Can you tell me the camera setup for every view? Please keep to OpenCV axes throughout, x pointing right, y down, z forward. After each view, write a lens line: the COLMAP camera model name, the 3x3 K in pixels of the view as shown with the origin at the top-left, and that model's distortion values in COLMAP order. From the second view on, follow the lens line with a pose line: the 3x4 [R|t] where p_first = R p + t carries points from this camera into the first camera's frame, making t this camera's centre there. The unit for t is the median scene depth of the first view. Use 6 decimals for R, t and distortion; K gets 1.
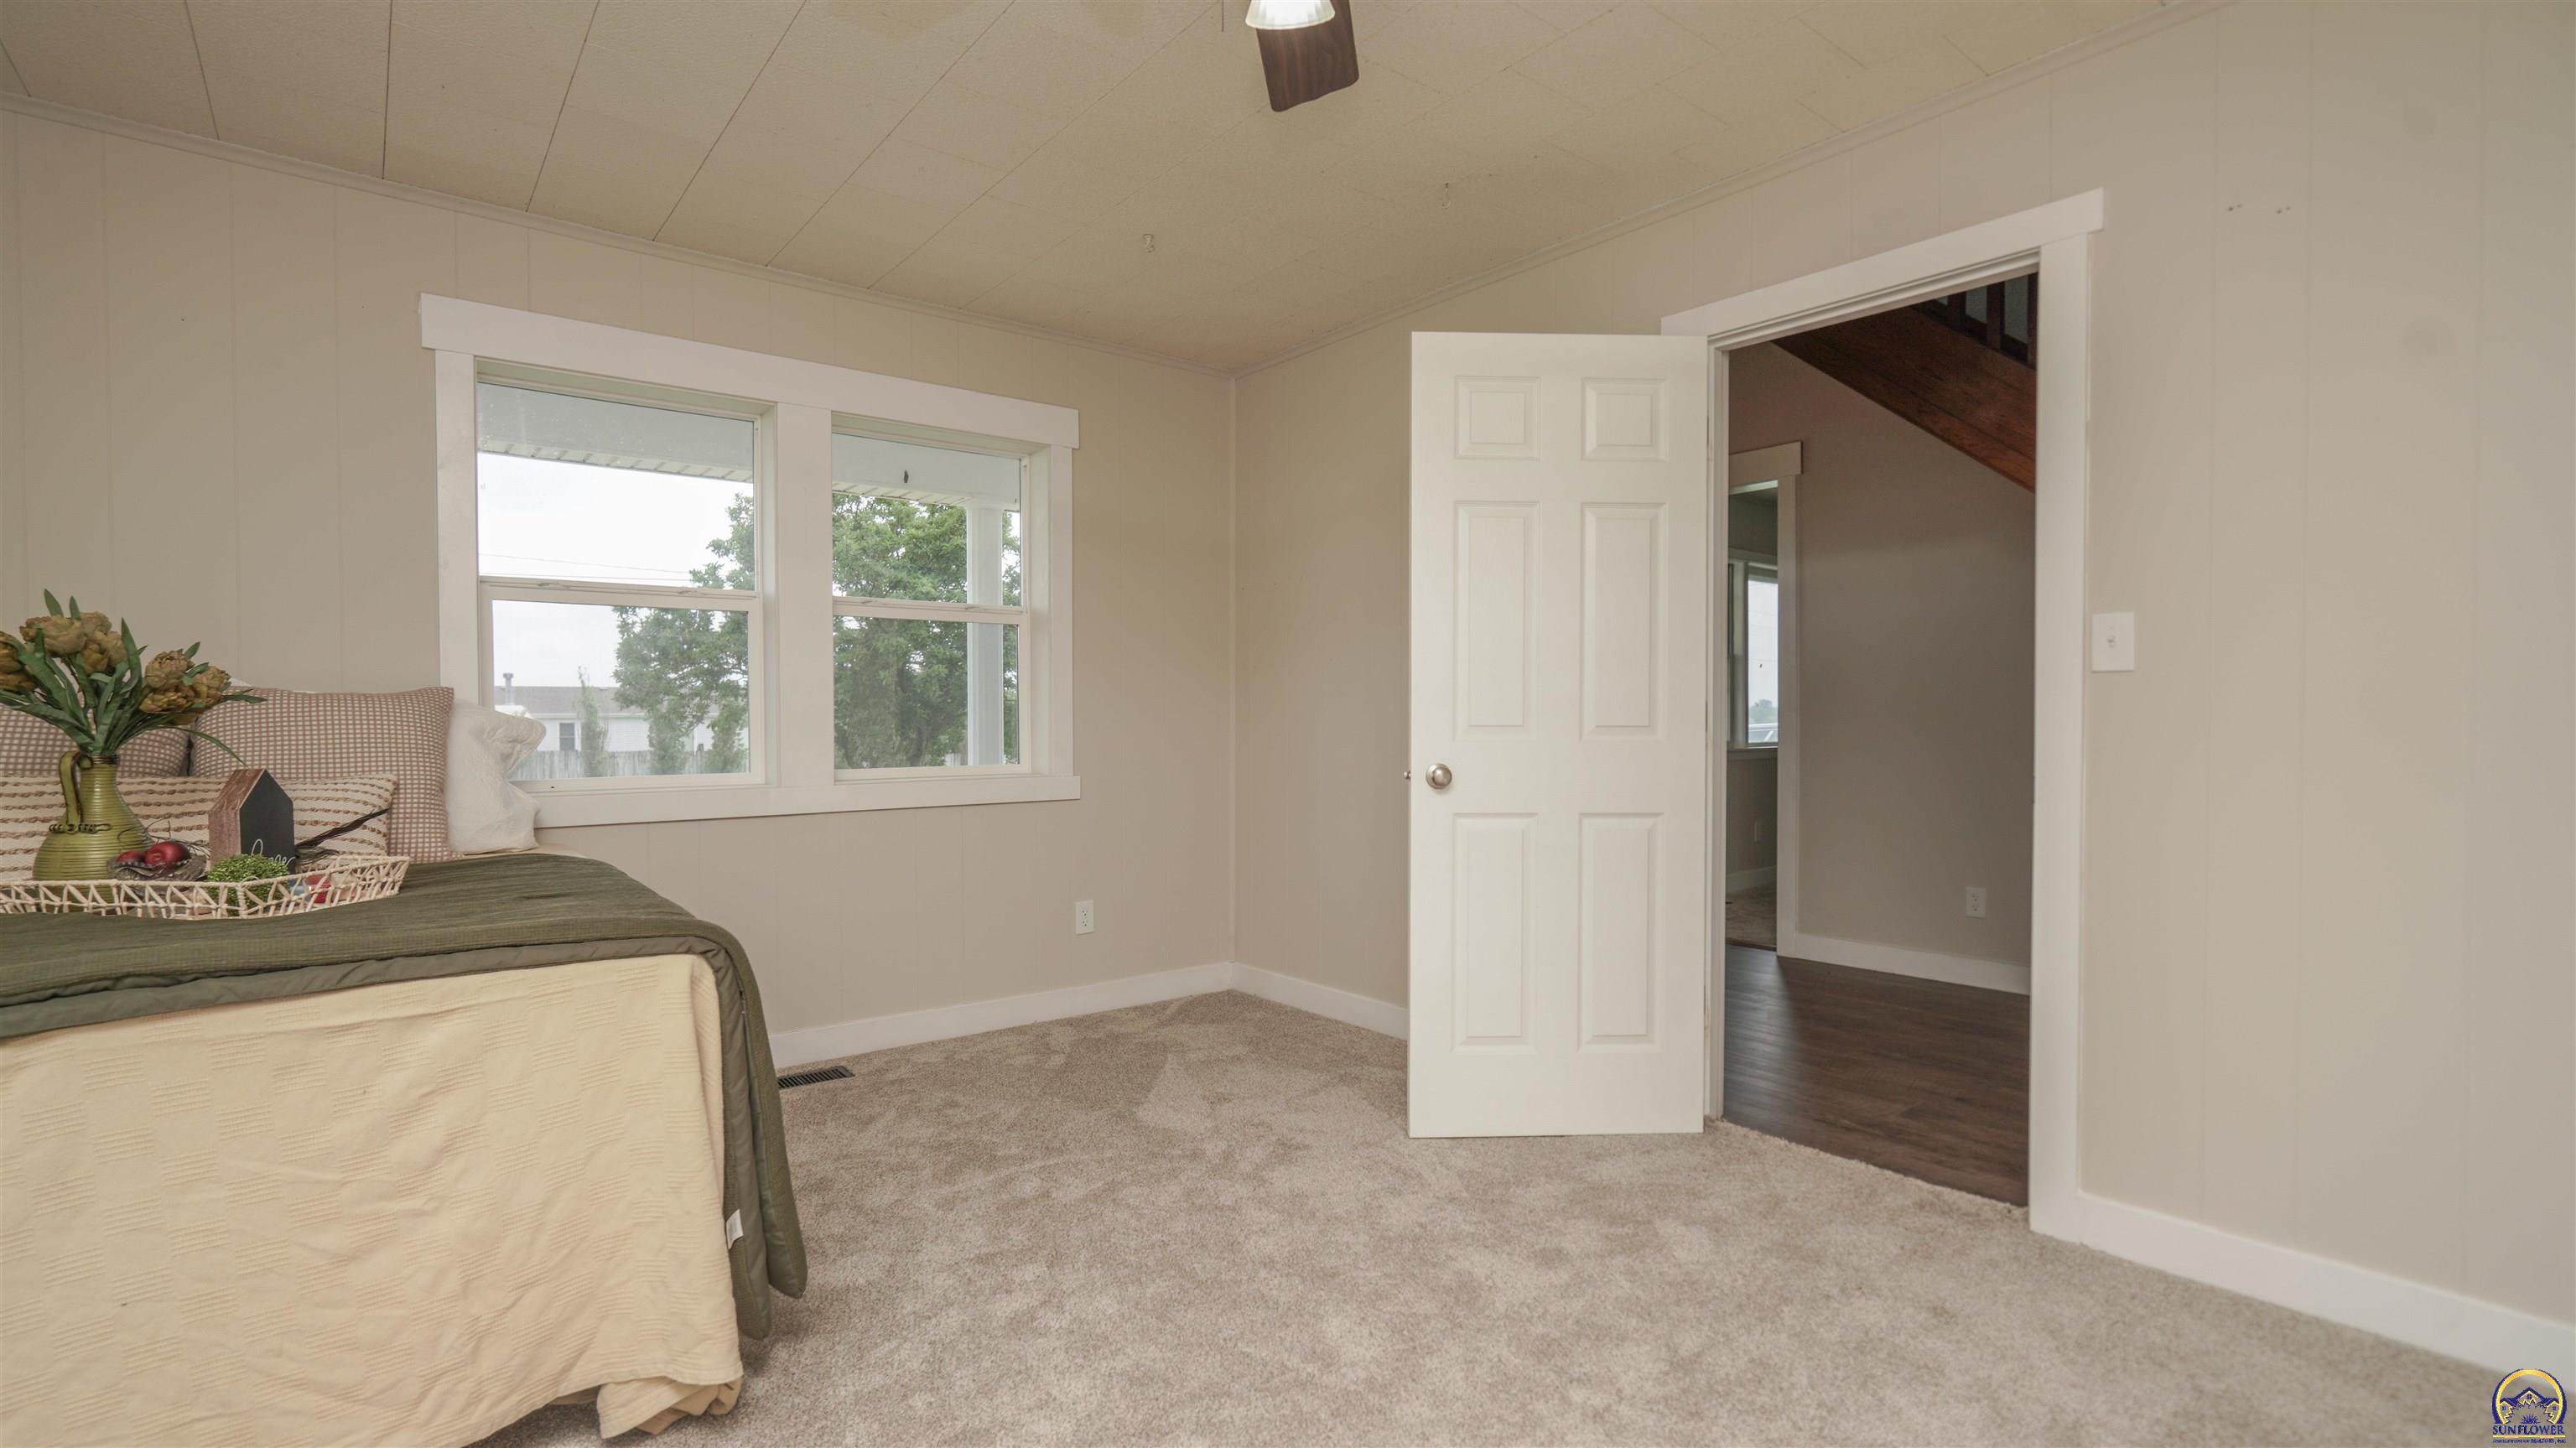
lens RADIAL K [[1183.3, 0, 1251.1], [0, 1183.3, 740.6], [0, 0, 1]] dist [0.005591, 0.000338]
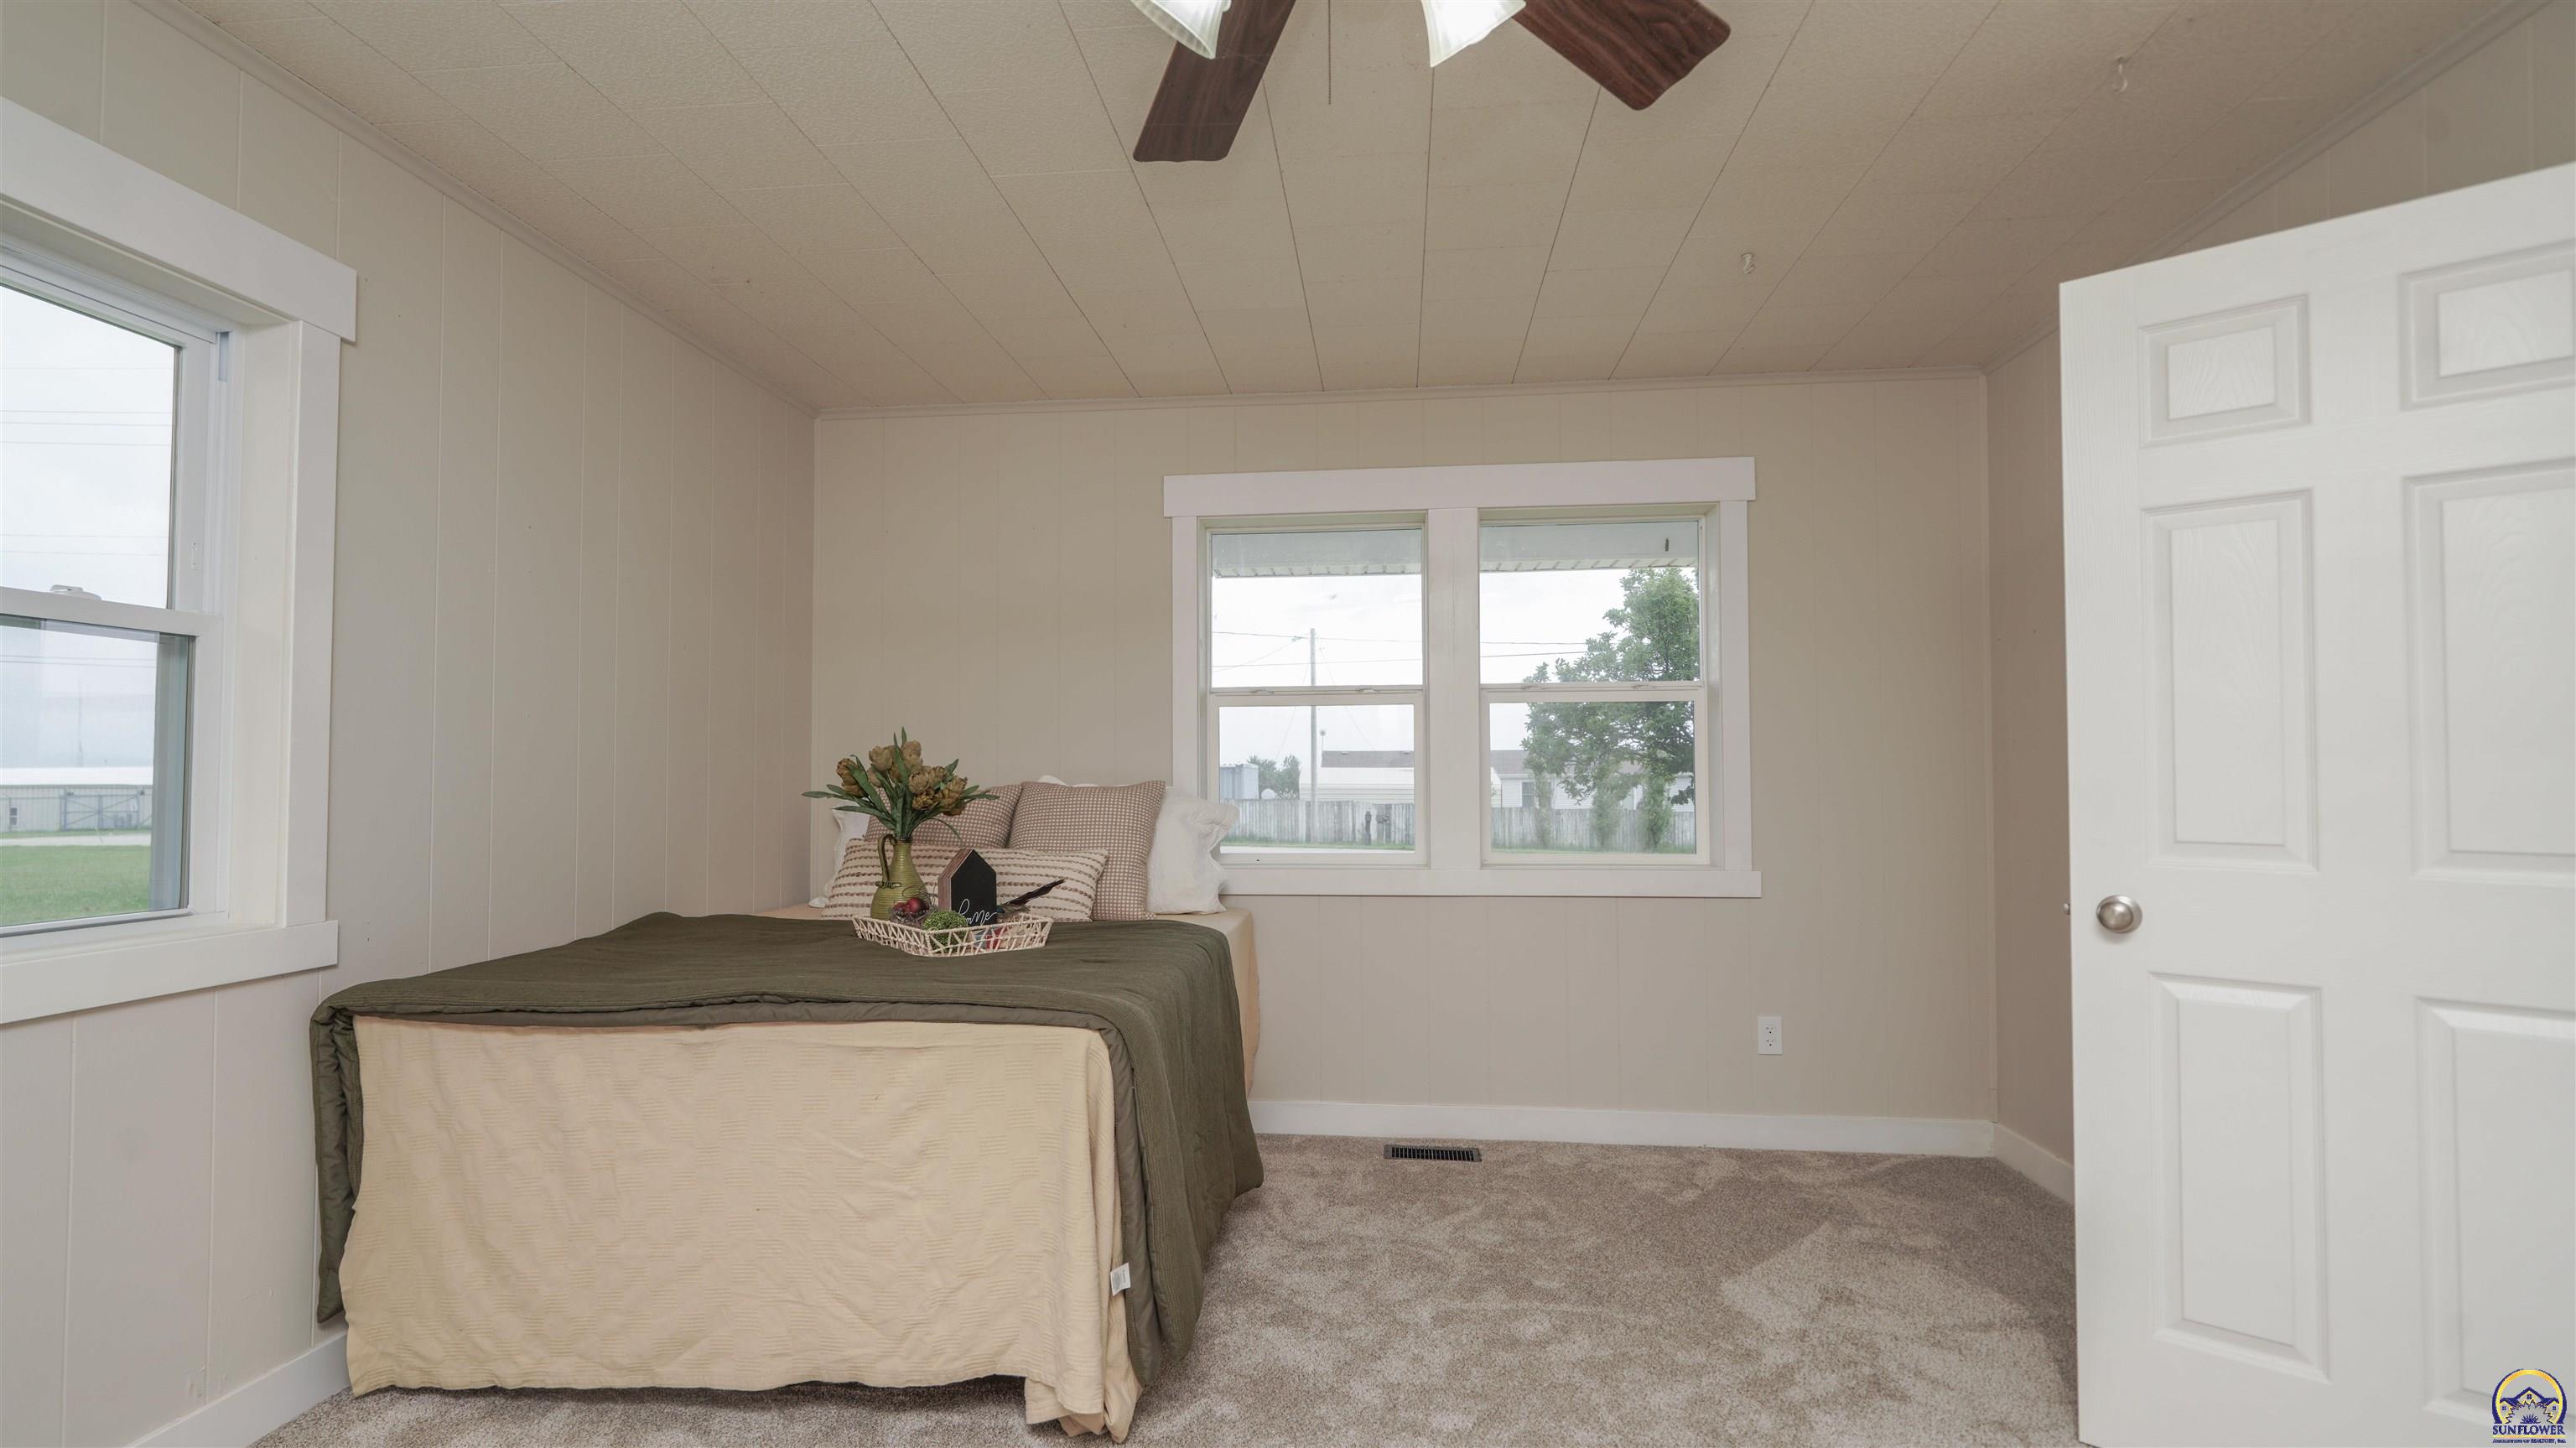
lens RADIAL K [[1183.3, 0, 1251.1], [0, 1183.3, 740.6], [0, 0, 1]] dist [0.005591, 0.000338]
pose [[0.712560, -0.022668, -0.701245, 0.283576], [-0.009916, 0.999053, -0.042371, -0.034872], [0.701541, 0.037145, 0.711660, 0.159410]]
